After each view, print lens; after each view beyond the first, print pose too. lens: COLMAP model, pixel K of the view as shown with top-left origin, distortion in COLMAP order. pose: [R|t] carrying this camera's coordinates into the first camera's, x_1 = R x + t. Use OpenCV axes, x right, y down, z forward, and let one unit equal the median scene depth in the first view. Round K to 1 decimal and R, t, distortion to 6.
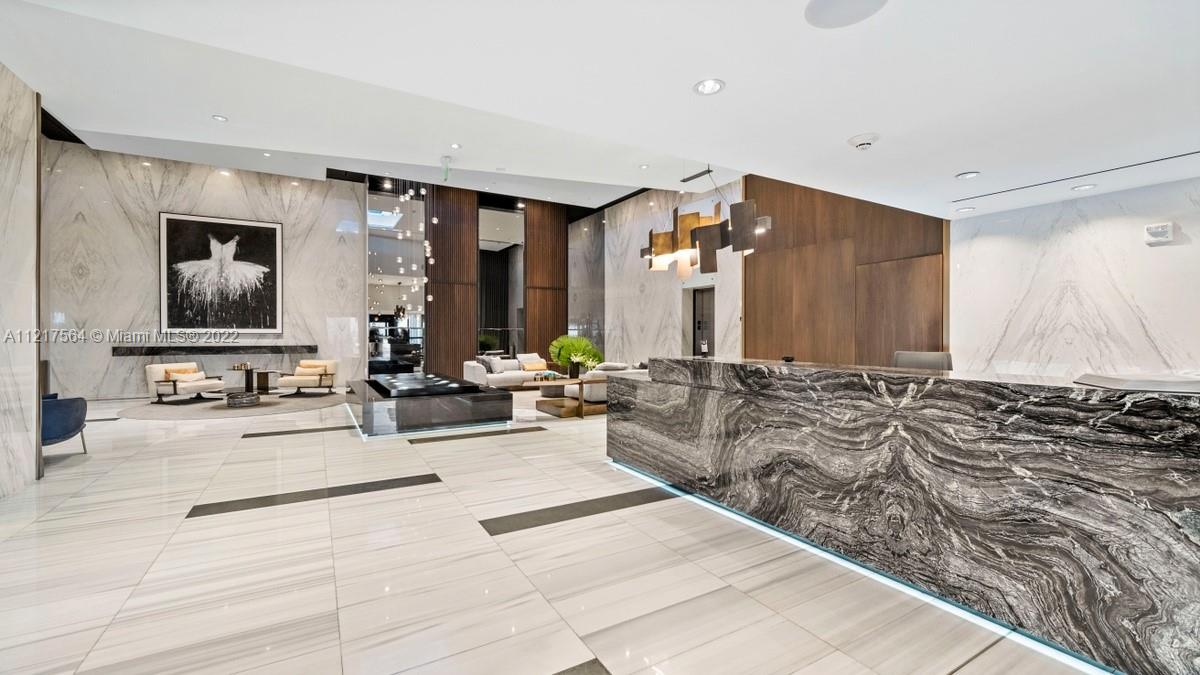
lens RADIAL K [[481.6, 0, 588.8], [0, 481.6, 343.6], [0, 0, 1]] dist [-0.000727, -0.000131]
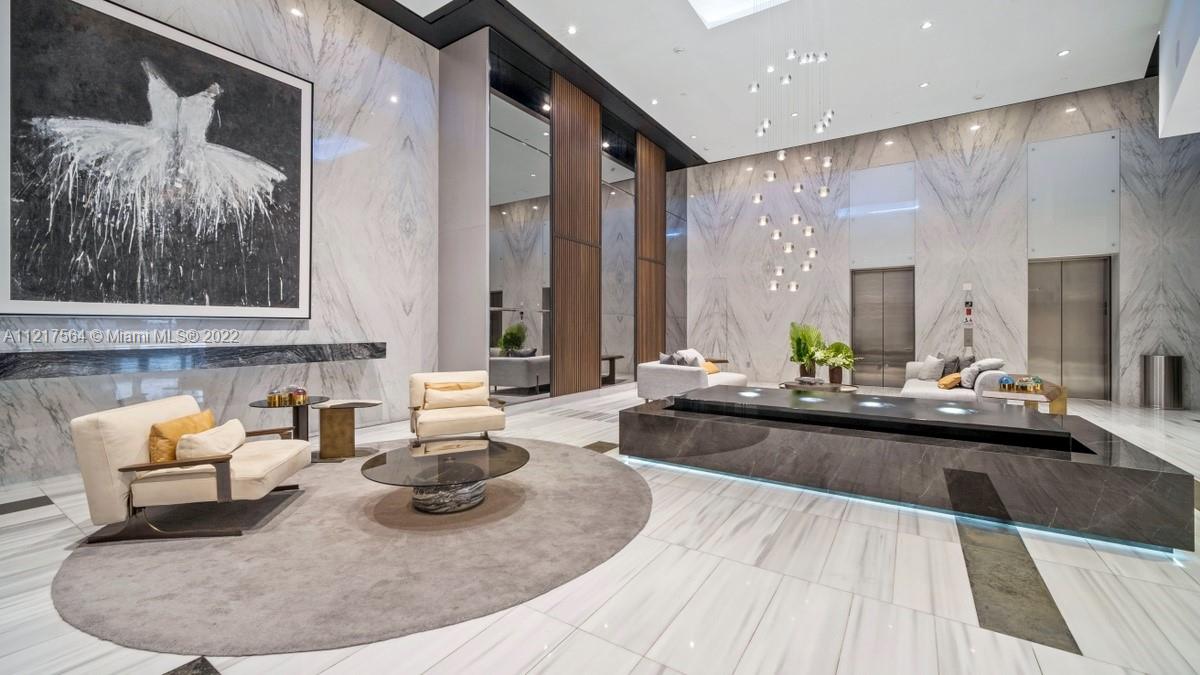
lens RADIAL K [[476.8, 0, 597.2], [0, 476.8, 330.9], [0, 0, 1]] dist [0.000075, 0.000530]
pose [[0.894630, -0.005396, 0.446775, -0.614324], [0.010595, 0.999902, -0.009140, -0.001576], [-0.446682, 0.012910, 0.894600, 0.478161]]
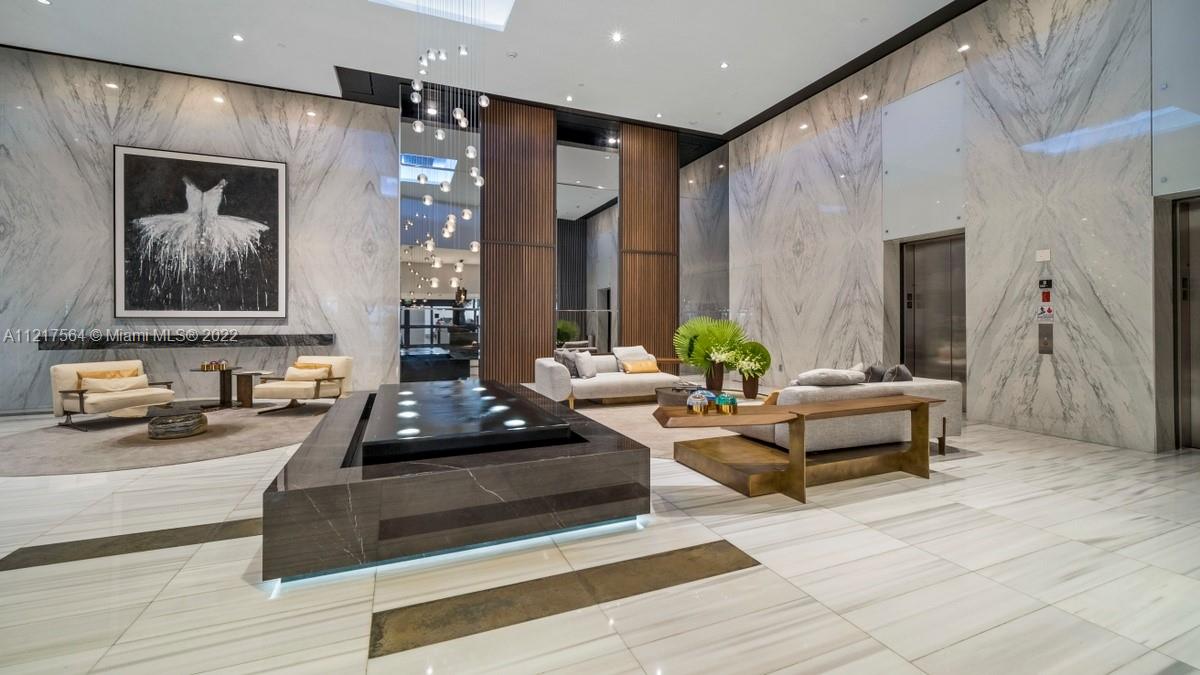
lens RADIAL K [[475.1, 0, 594.2], [0, 475.1, 325.9], [0, 0, 1]] dist [-0.000616, -0.000042]
pose [[0.991397, -0.002958, -0.130852, -0.097980], [0.001156, 0.999903, -0.013845, 0.001591], [0.130880, 0.013574, 0.991305, 0.377530]]
